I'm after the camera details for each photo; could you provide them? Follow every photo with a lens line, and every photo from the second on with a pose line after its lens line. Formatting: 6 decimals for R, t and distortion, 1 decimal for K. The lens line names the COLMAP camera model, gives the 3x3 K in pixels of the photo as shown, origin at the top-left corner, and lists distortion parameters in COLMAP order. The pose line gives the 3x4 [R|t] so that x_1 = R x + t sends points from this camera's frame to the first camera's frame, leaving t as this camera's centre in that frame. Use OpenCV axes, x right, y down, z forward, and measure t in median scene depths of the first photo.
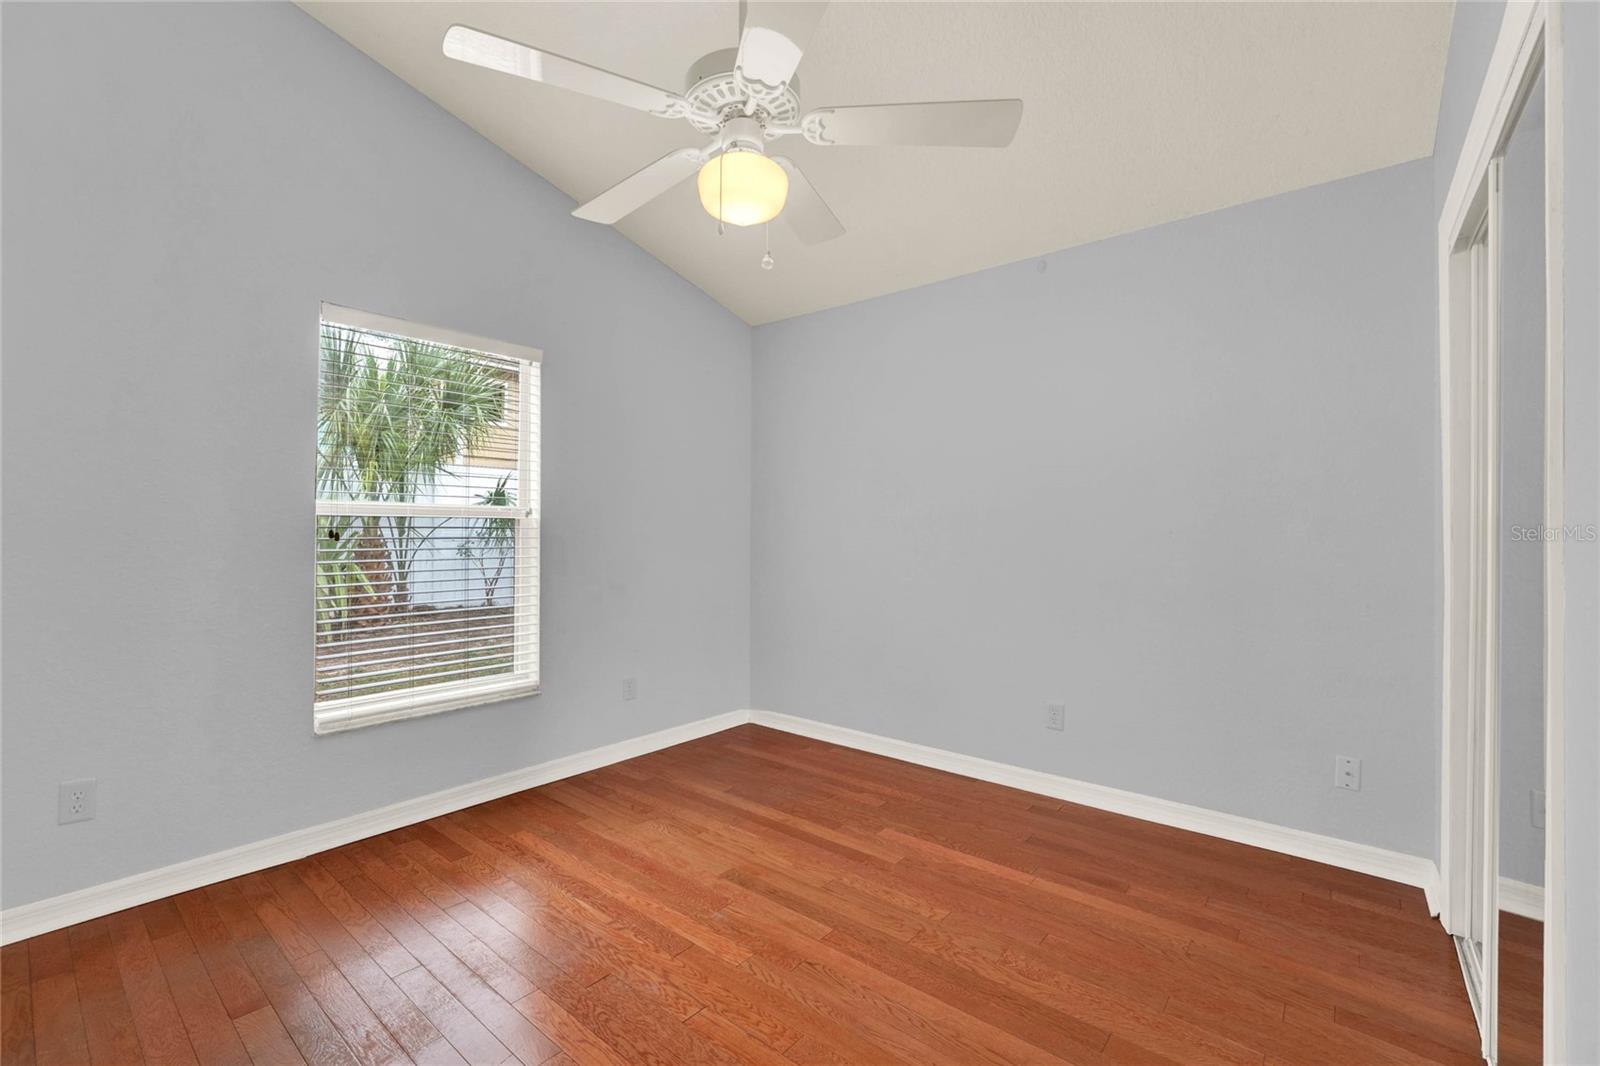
lens RADIAL K [[682.7, 0, 786.6], [0, 682.7, 540.4], [0, 0, 1]] dist [0.002824, 0.000165]
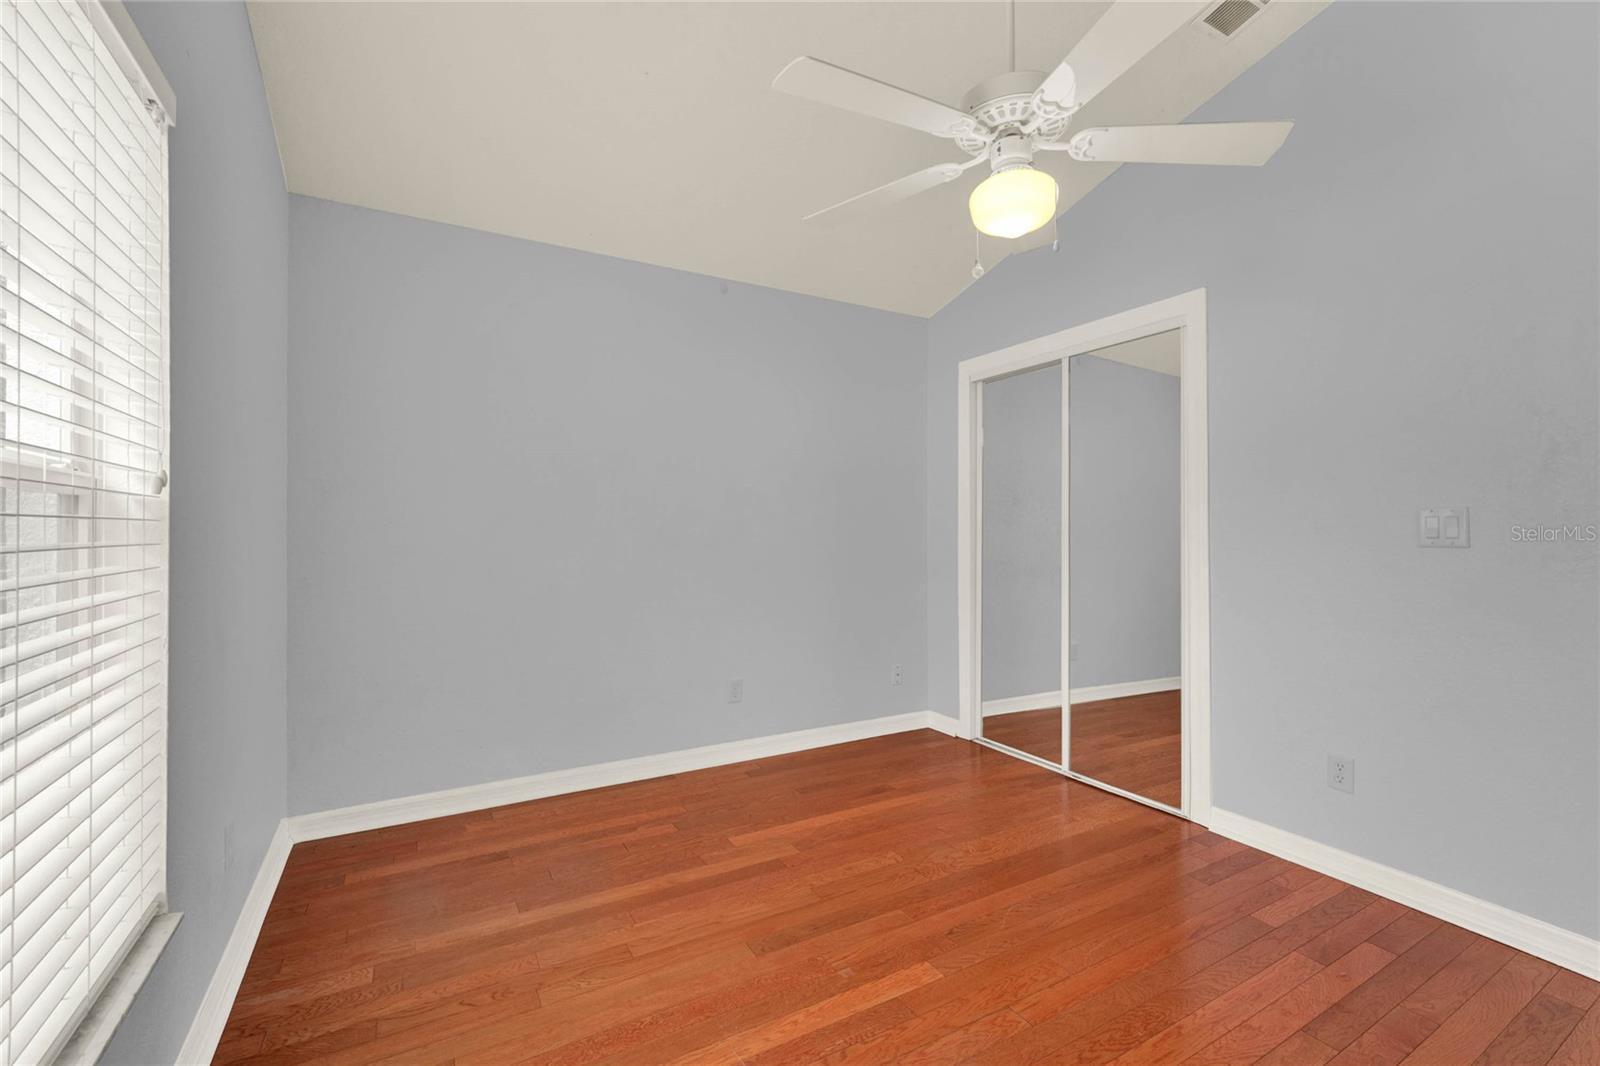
lens RADIAL K [[682.7, 0, 786.6], [0, 682.7, 540.4], [0, 0, 1]] dist [0.002824, 0.000165]
pose [[0.364033, -0.021140, 0.931146, -0.827489], [0.011129, 0.999770, 0.018347, -0.016218], [-0.931319, 0.003684, 0.364185, 0.668269]]
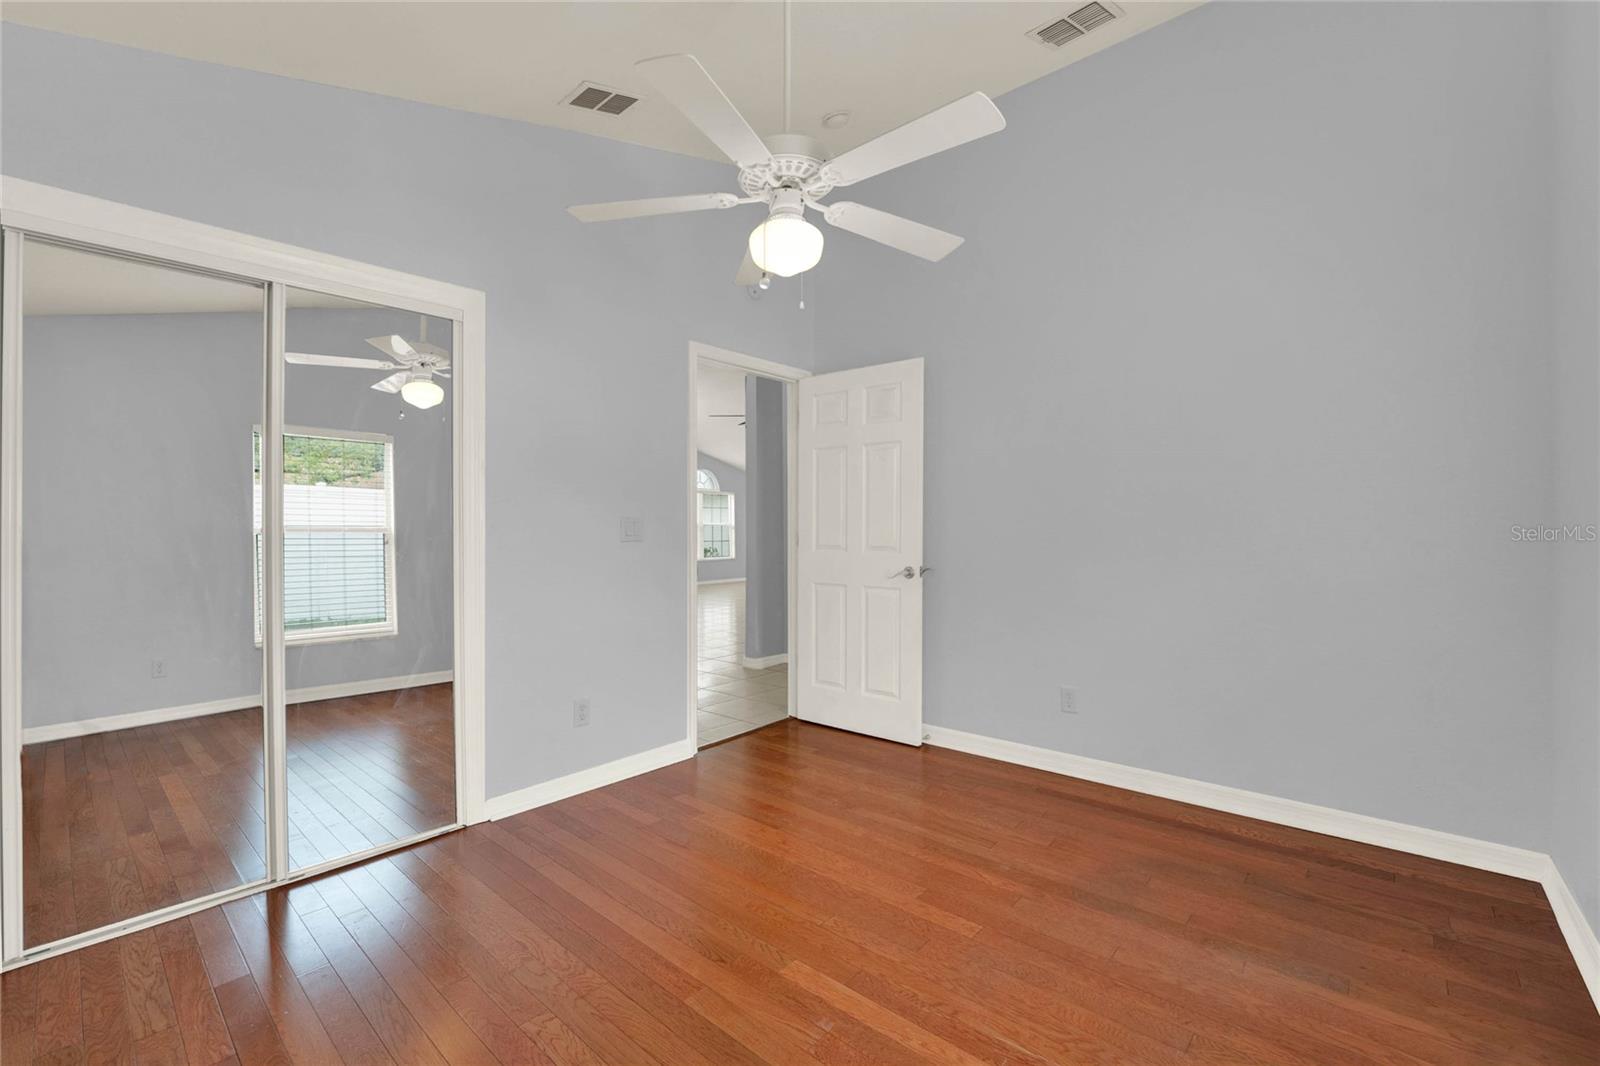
lens RADIAL K [[703.5, 0, 800.0], [0, 703.5, 533.0], [0, 0, 1]] dist [0.000398, -0.000007]
pose [[-0.999690, -0.003262, 0.024683, -0.080385], [-0.002932, 0.999906, 0.013409, -0.012796], [-0.024725, 0.013333, -0.999605, 1.589618]]
